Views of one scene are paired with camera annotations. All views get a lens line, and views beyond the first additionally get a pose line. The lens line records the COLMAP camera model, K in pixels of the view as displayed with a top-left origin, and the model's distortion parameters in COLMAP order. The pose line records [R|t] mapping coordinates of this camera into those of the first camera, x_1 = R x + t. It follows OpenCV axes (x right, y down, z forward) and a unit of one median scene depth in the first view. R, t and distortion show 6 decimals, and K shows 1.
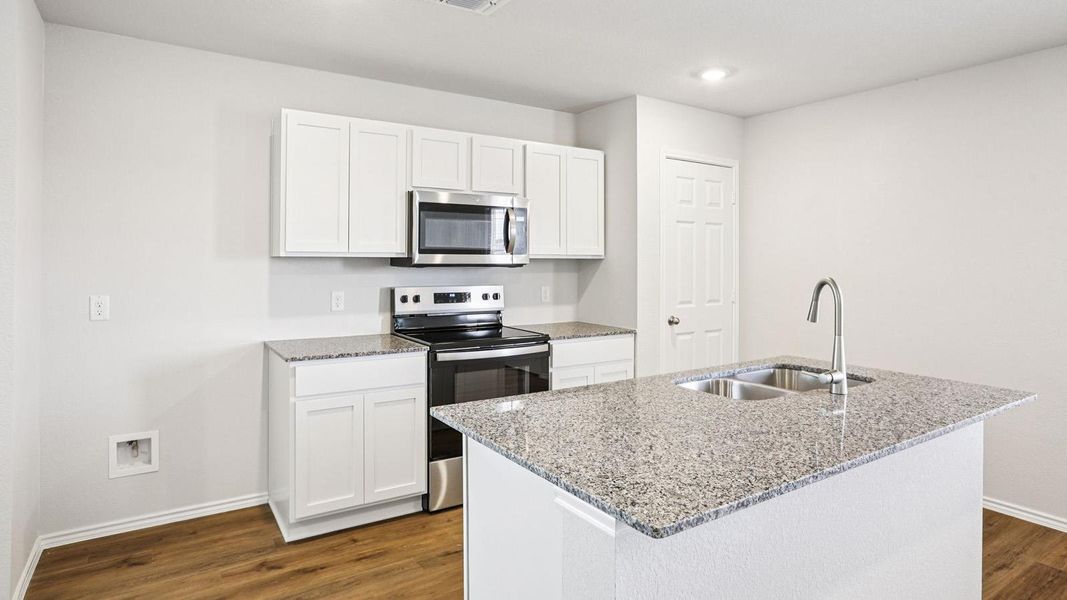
lens RADIAL K [[587.2, 0, 547.2], [0, 587.2, 258.0], [0, 0, 1]] dist [-0.060307, 0.000085]
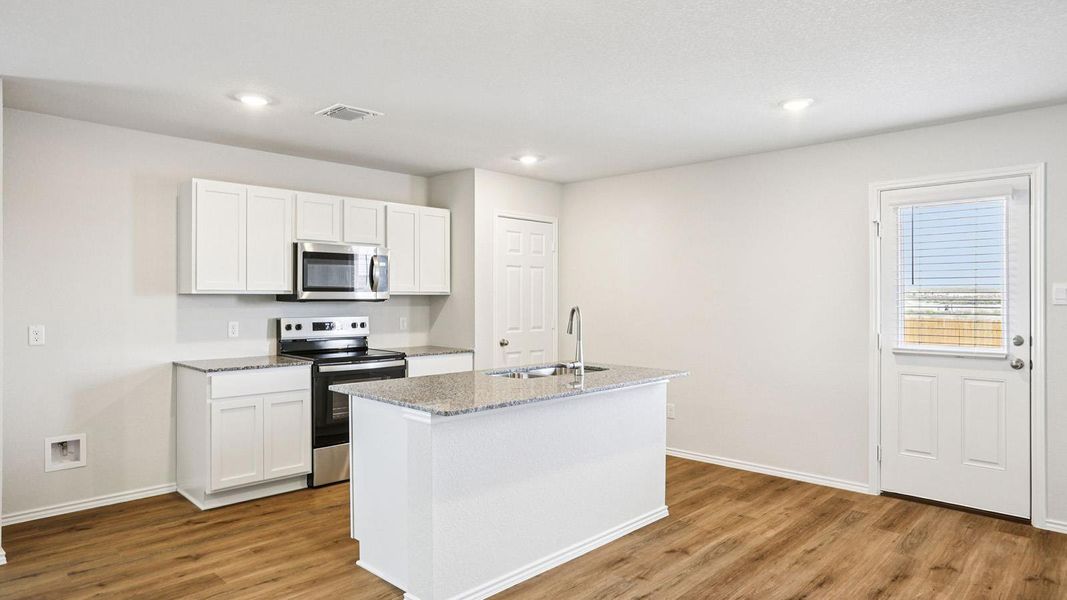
lens RADIAL K [[628.5, 0, 543.4], [0, 628.5, 298.8], [0, 0, 1]] dist [-0.060660, 0.047742]
pose [[0.977979, -0.002931, 0.208682, 0.013361], [0.001265, 0.999966, 0.008116, -0.001380], [-0.208698, -0.007673, 0.977950, -0.445086]]
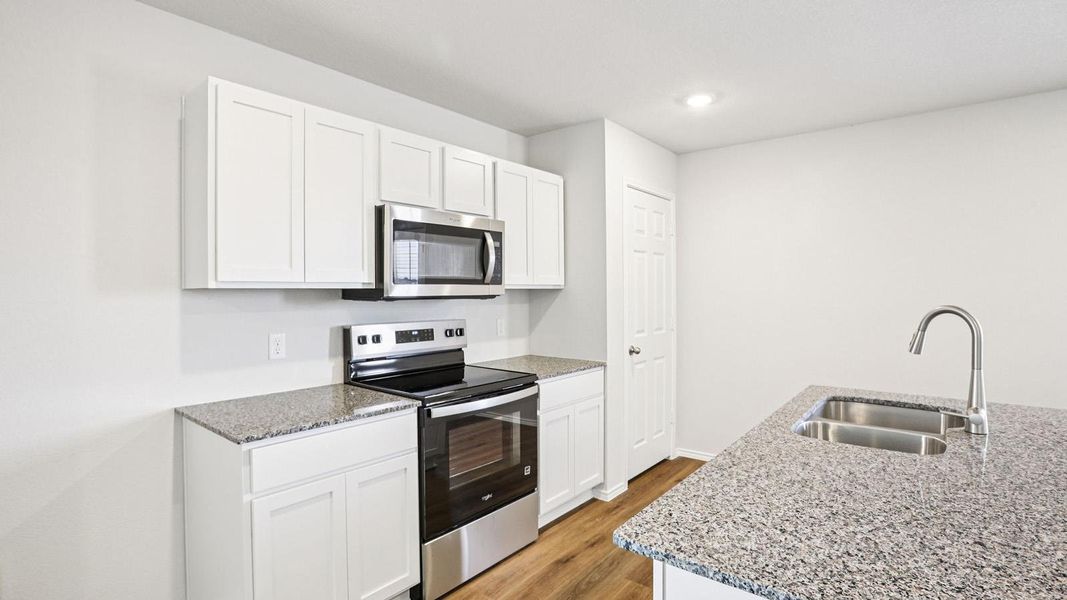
lens RADIAL K [[501.1, 0, 537.7], [0, 501.1, 294.7], [0, 0, 1]] dist [-0.043120, 0.000128]
pose [[0.956067, -0.011021, 0.292941, -0.223234], [0.007914, 0.999899, 0.011791, 0.001072], [-0.293041, -0.008954, 0.956058, 0.278200]]
